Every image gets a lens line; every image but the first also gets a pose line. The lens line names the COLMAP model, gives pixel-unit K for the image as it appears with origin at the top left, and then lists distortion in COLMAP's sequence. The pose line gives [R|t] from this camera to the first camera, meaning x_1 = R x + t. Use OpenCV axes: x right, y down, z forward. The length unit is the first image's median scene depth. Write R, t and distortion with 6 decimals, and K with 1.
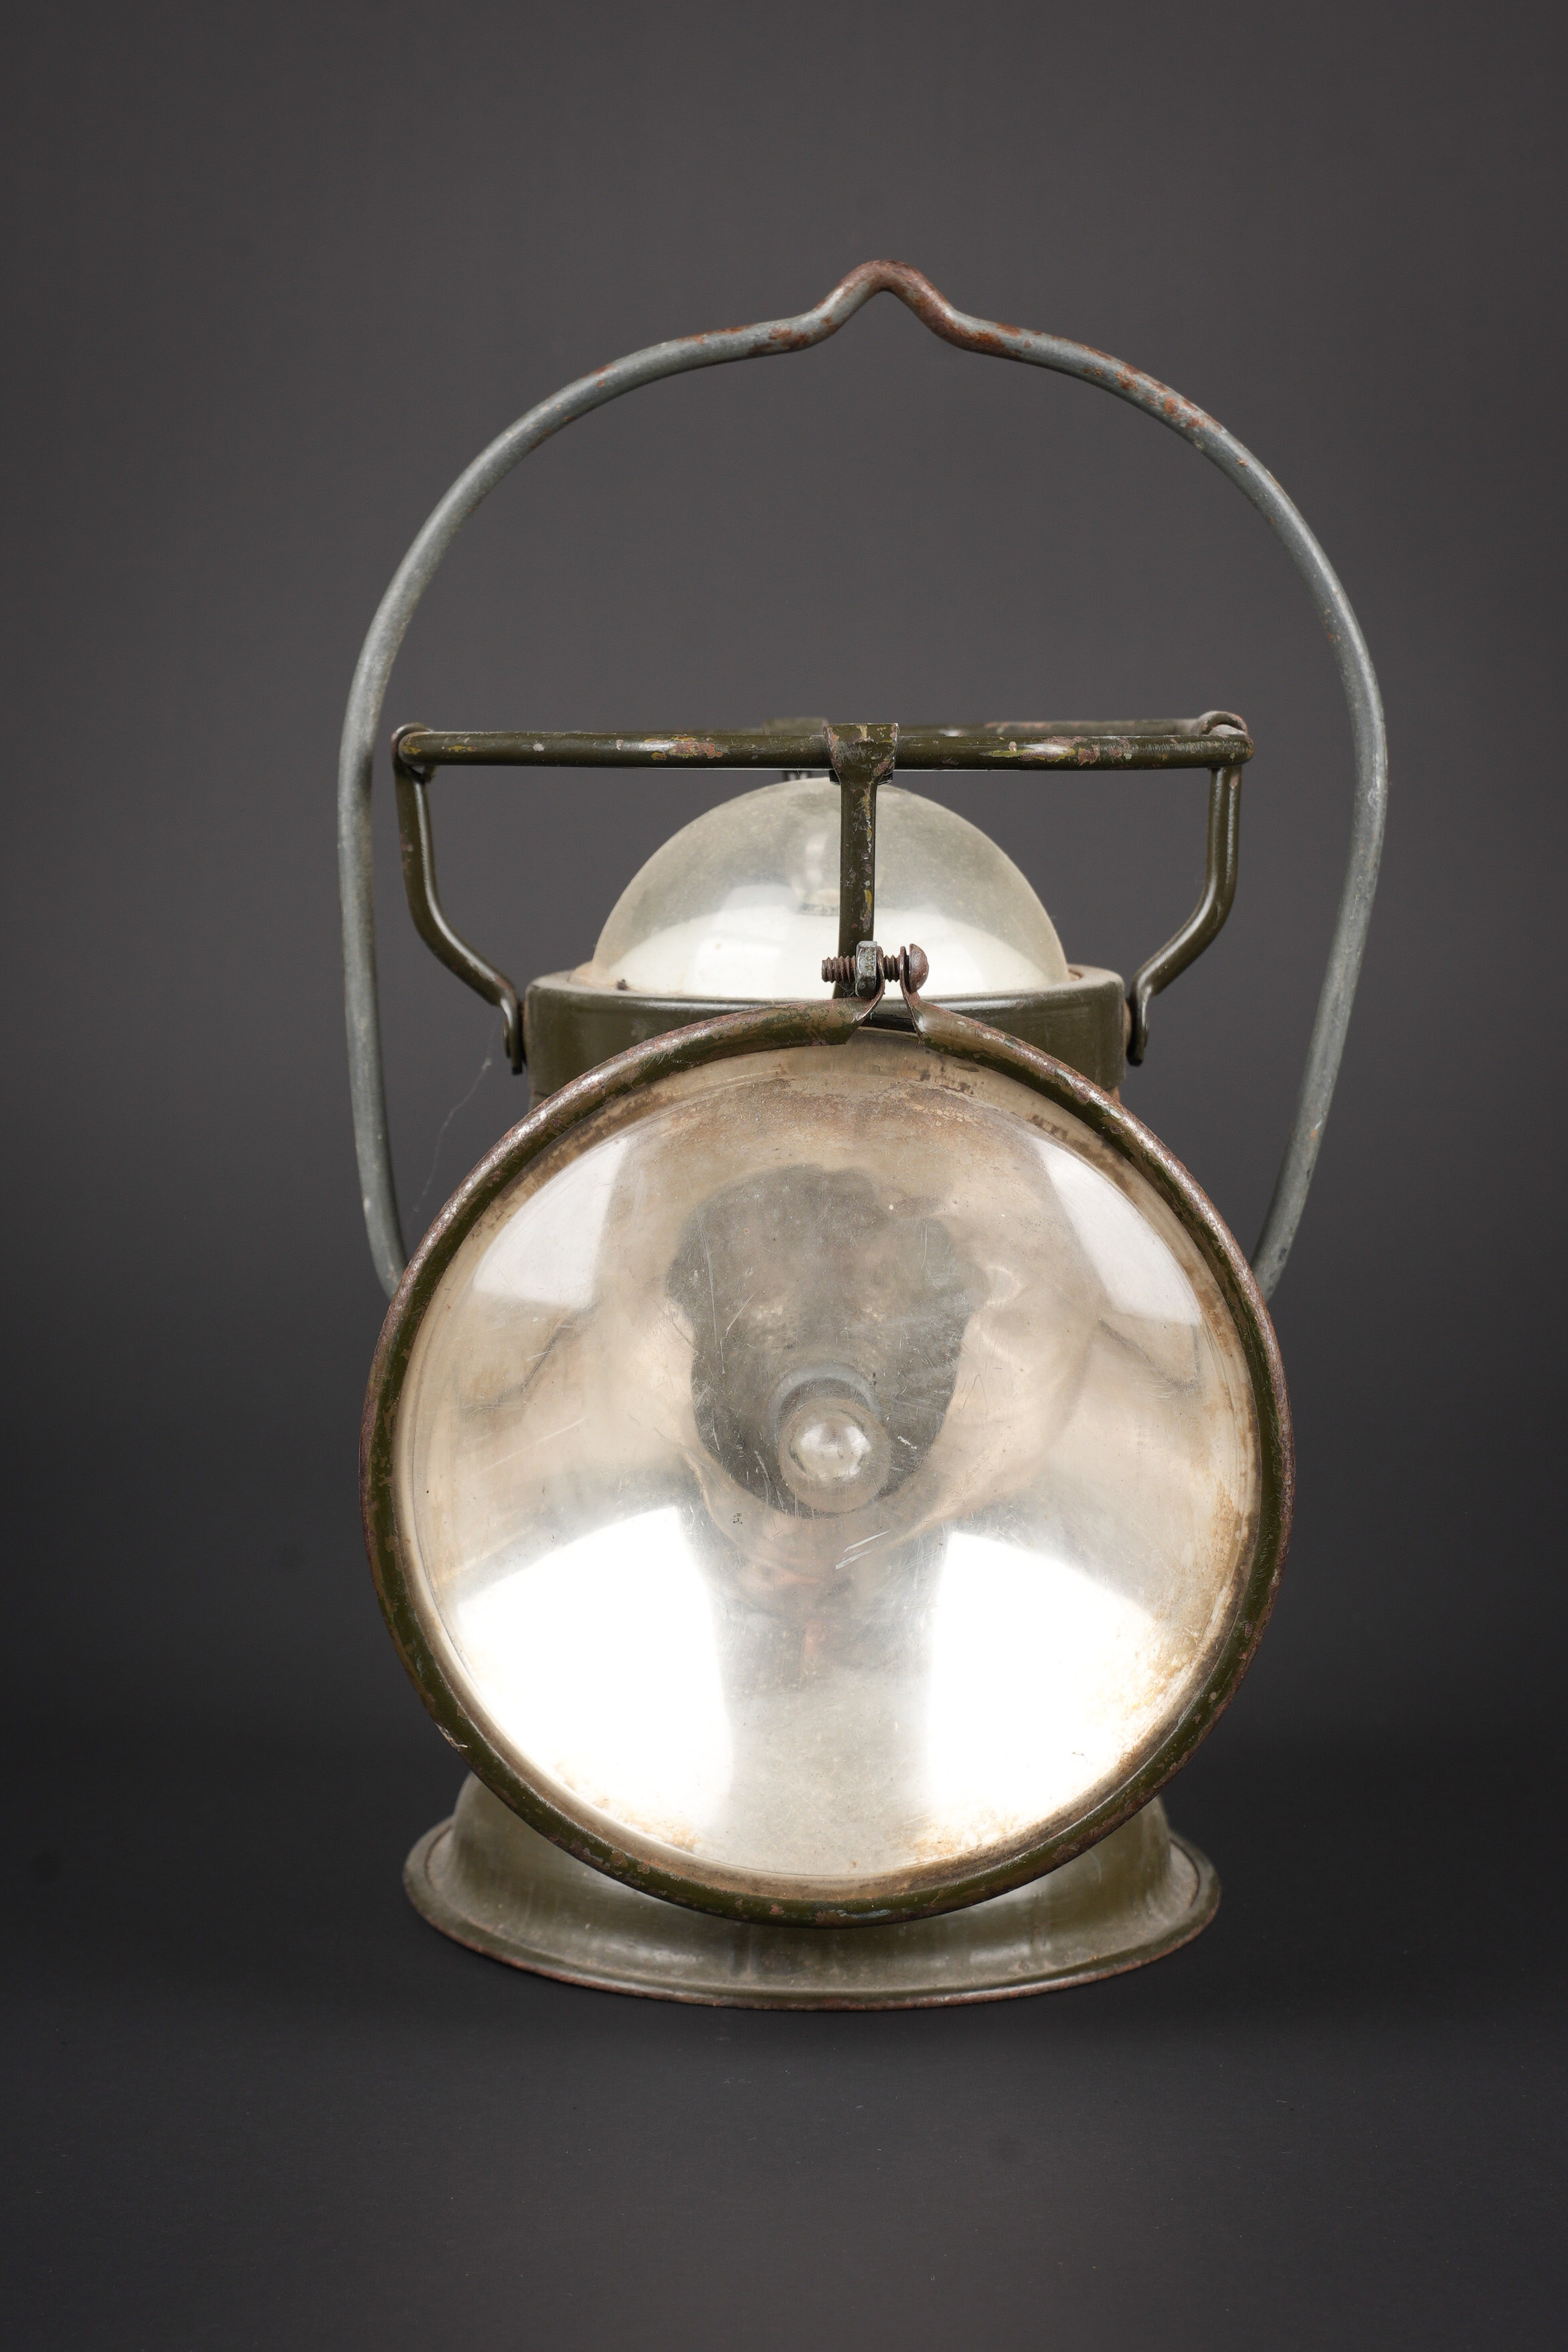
lens RADIAL K [[4215.5, 0, 784.0], [0, 4215.5, 1176.0], [0, 0, 1]] dist [-0.044434, -0.144884]
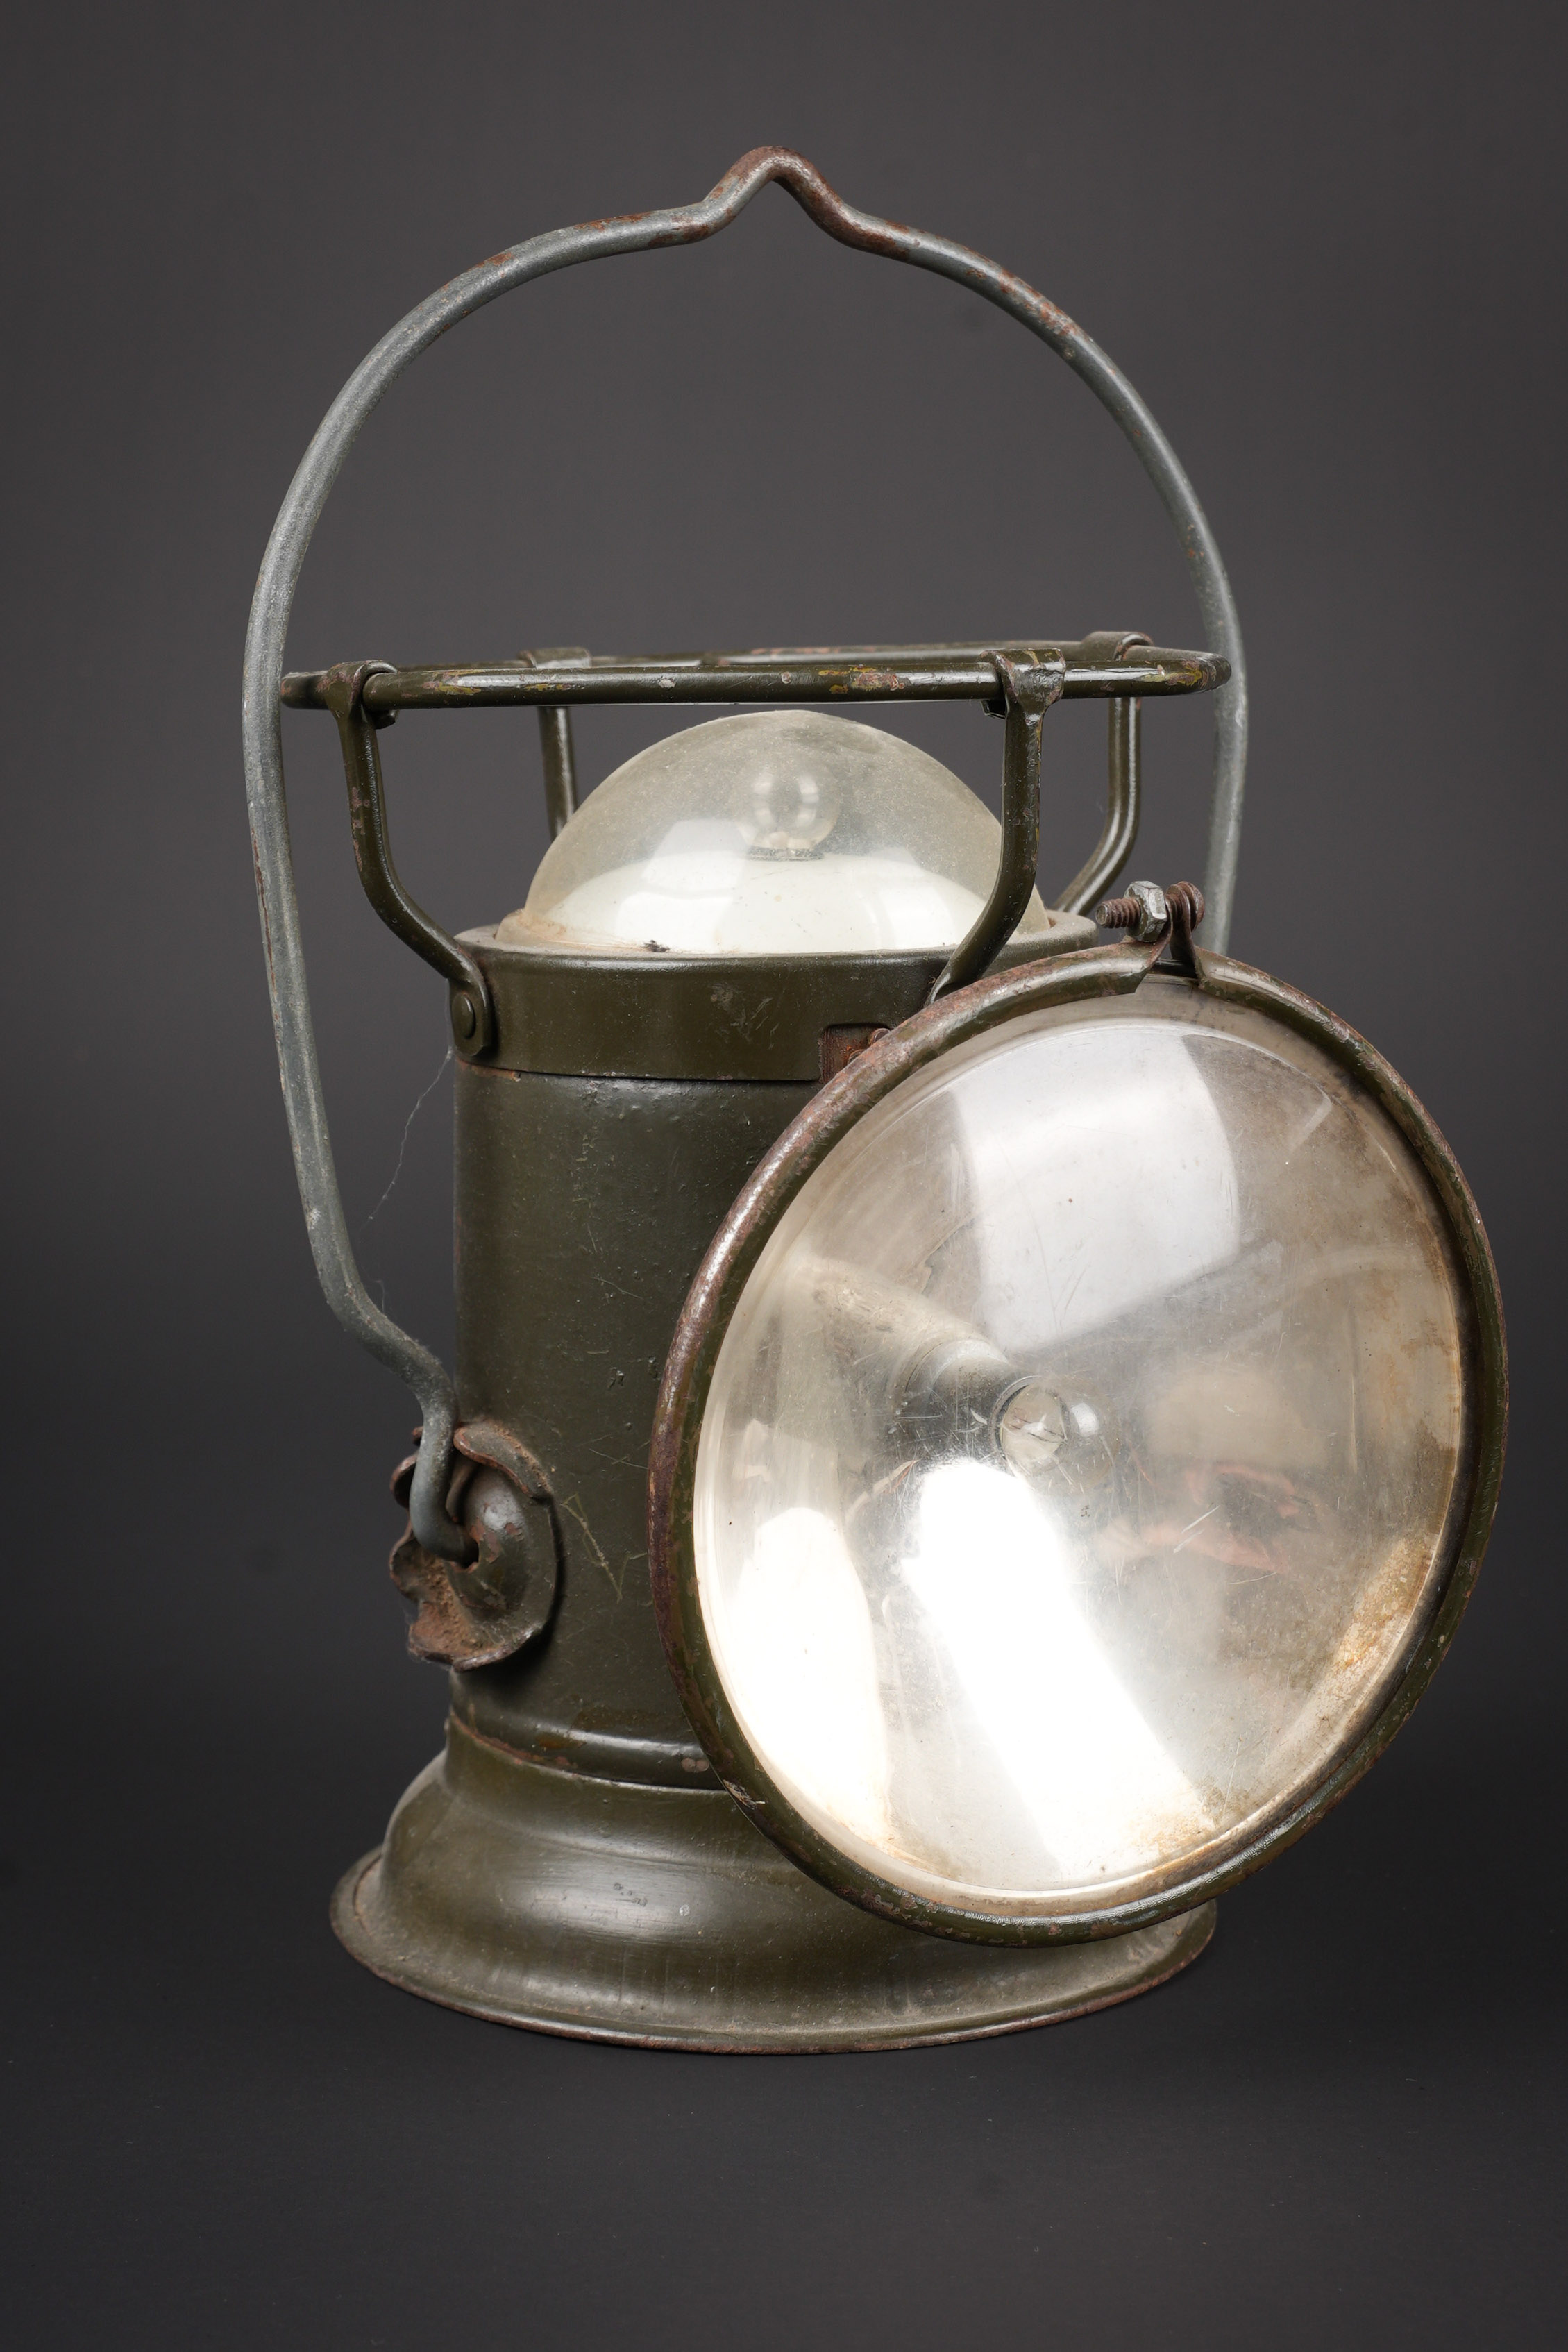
lens RADIAL K [[4215.2, 0, 784.0], [0, 4215.2, 1176.0], [0, 0, 1]] dist [-0.044434, -0.144884]
pose [[0.874996, -0.076661, 0.478023, -0.432210], [0.070012, 0.997041, 0.031742, -0.022375], [-0.479041, 0.005694, 0.877774, 0.191297]]
